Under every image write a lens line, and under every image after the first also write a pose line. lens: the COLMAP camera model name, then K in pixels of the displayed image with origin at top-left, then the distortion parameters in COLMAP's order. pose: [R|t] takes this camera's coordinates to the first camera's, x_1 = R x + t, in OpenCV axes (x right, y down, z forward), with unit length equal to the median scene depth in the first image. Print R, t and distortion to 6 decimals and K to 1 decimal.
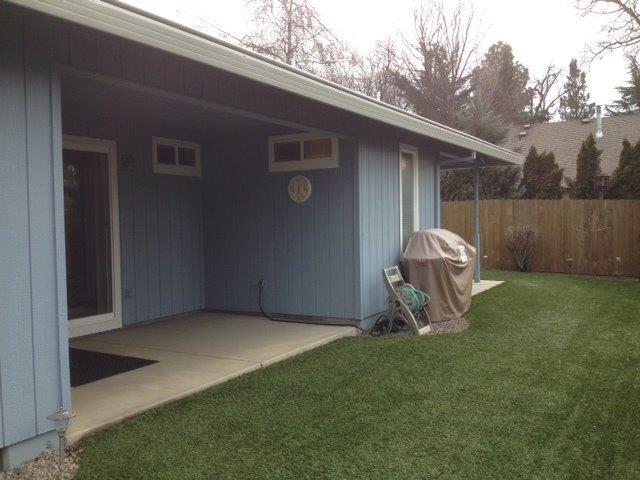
lens RADIAL K [[603.1, 0, 331.4], [0, 603.1, 241.6], [0, 0, 1]] dist [0.217874, -0.489882]
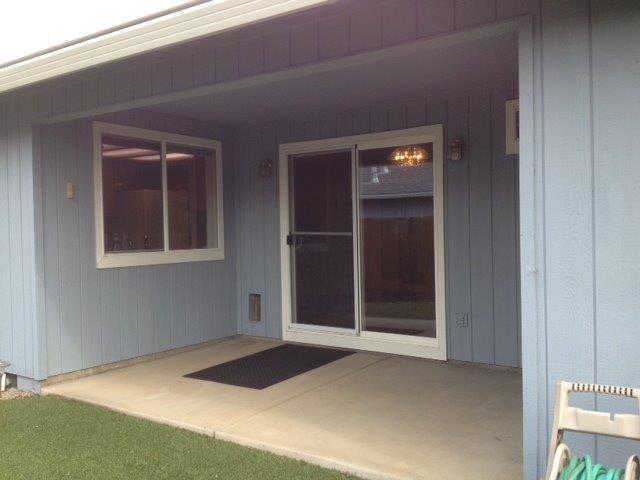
lens RADIAL K [[603.1, 0, 331.4], [0, 603.1, 241.6], [0, 0, 1]] dist [0.217874, -0.489882]
pose [[-0.108924, 0.042443, -0.993144, 0.458161], [-0.017958, 0.998841, 0.044656, -0.046892], [0.993888, 0.022699, -0.108035, 0.946461]]
